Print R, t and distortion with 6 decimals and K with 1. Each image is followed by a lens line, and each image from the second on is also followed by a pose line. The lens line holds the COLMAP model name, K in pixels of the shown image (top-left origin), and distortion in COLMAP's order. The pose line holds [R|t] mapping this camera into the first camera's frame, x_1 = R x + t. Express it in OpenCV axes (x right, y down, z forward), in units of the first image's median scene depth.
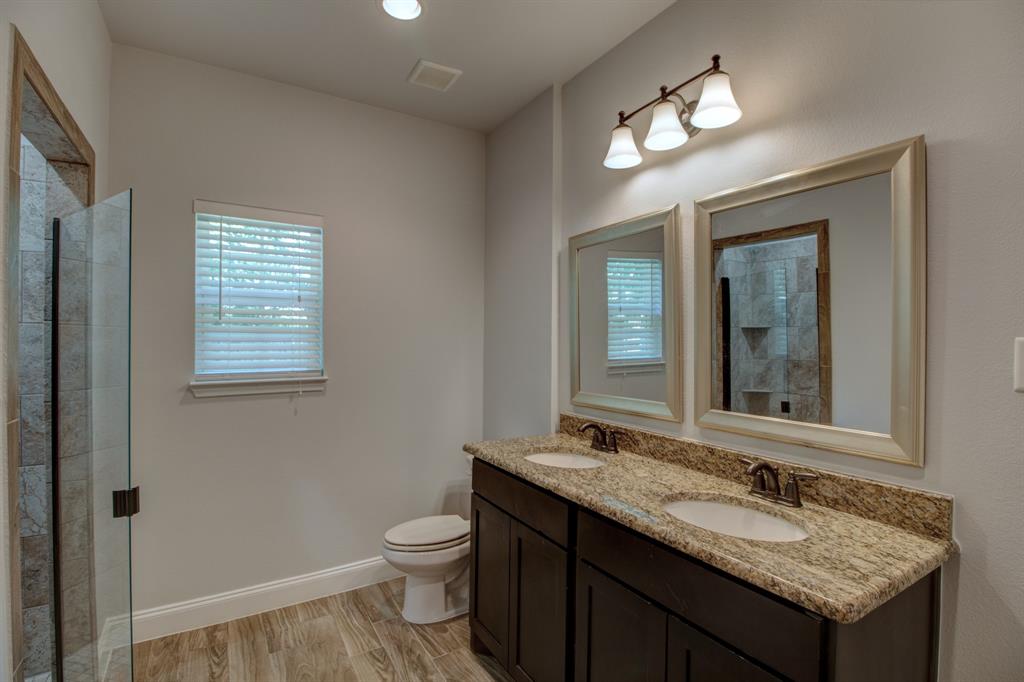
lens RADIAL K [[492.6, 0, 518.2], [0, 492.6, 339.6], [0, 0, 1]] dist [-0.001893, -0.013160]
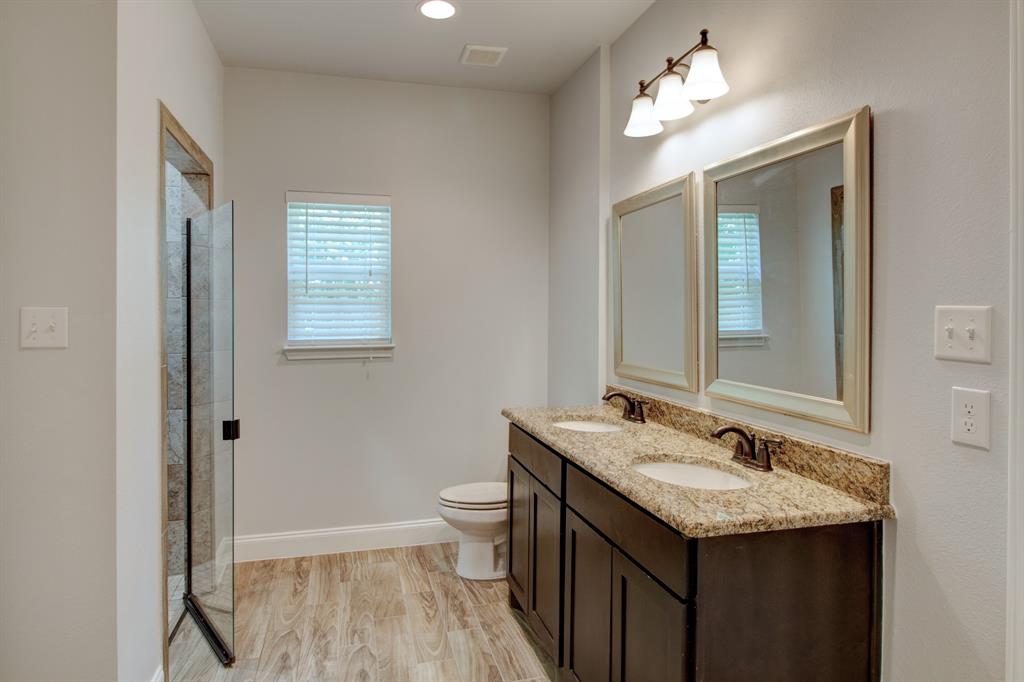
lens RADIAL K [[613.7, 0, 474.7], [0, 613.7, 312.5], [0, 0, 1]] dist [-0.000994, -0.000584]
pose [[0.945567, -0.002912, -0.325416, 0.306196], [0.004650, 0.999979, 0.004562, -0.000074], [0.325395, -0.005827, 0.945560, -0.304891]]
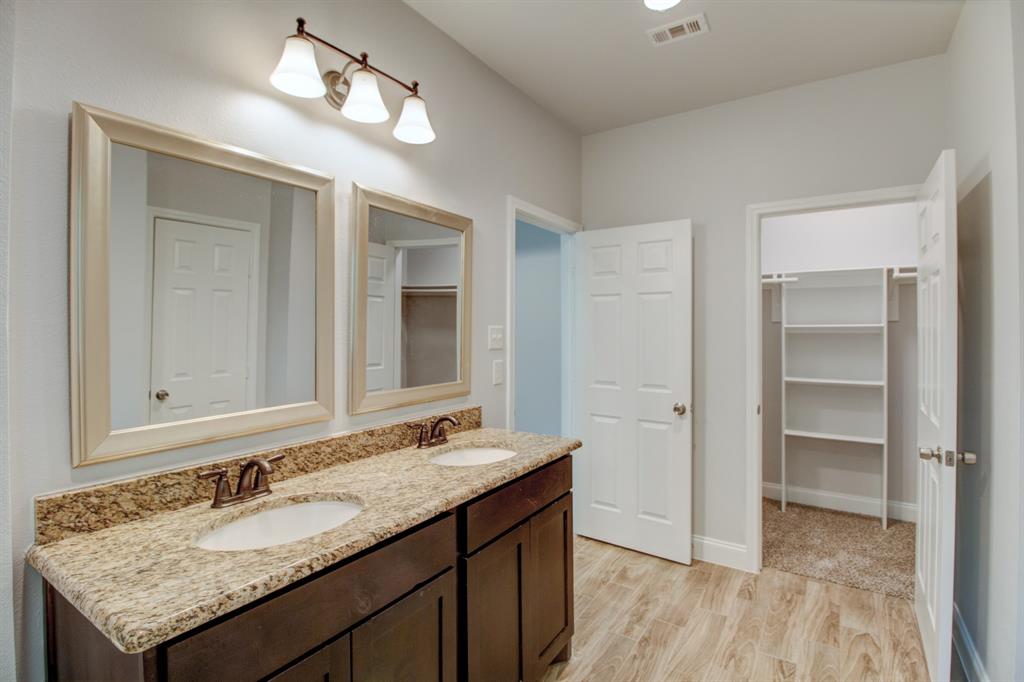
lens RADIAL K [[478.5, 0, 525.2], [0, 478.5, 335.9], [0, 0, 1]] dist [-0.000384, -0.012715]
pose [[-0.433272, -0.017212, 0.901099, -0.602528], [-0.000039, 0.999818, 0.019079, -0.000184], [-0.901263, 0.008231, -0.433193, 1.041642]]
